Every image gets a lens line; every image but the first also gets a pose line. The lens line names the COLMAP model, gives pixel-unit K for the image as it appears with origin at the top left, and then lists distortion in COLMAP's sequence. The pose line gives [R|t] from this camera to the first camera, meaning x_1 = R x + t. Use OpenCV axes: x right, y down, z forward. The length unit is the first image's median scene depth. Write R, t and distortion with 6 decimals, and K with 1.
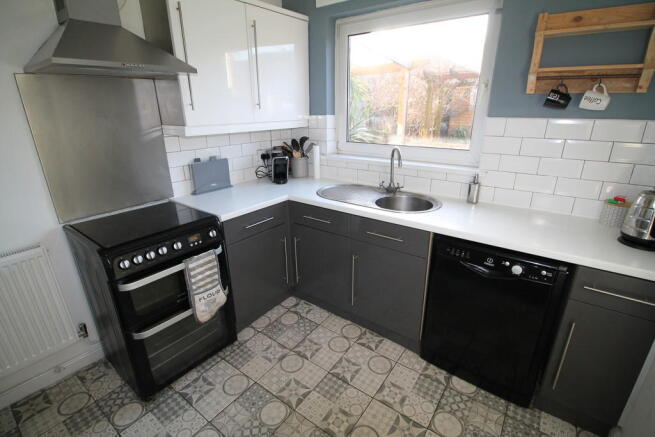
lens RADIAL K [[310.8, 0, 329.2], [0, 310.8, 218.1], [0, 0, 1]] dist [-0.001385, 0.000027]
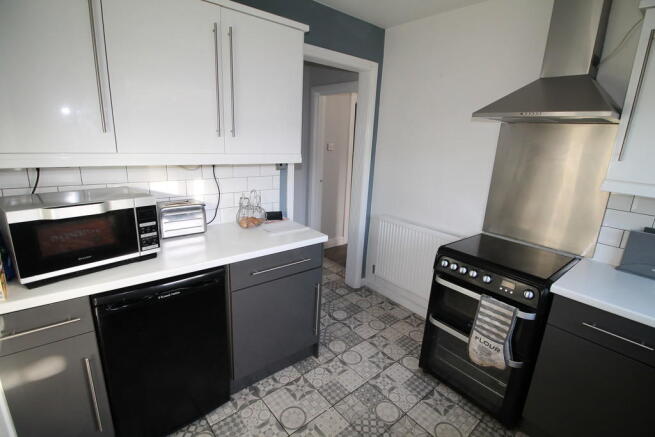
lens RADIAL K [[310.8, 0, 328.7], [0, 310.8, 217.6], [0, 0, 1]] dist [-0.001385, 0.000027]
pose [[-0.224922, 0.252523, -0.941086, 0.518273], [-0.368769, 0.871929, 0.322103, -0.213758], [0.901898, 0.419491, -0.102993, 0.508573]]
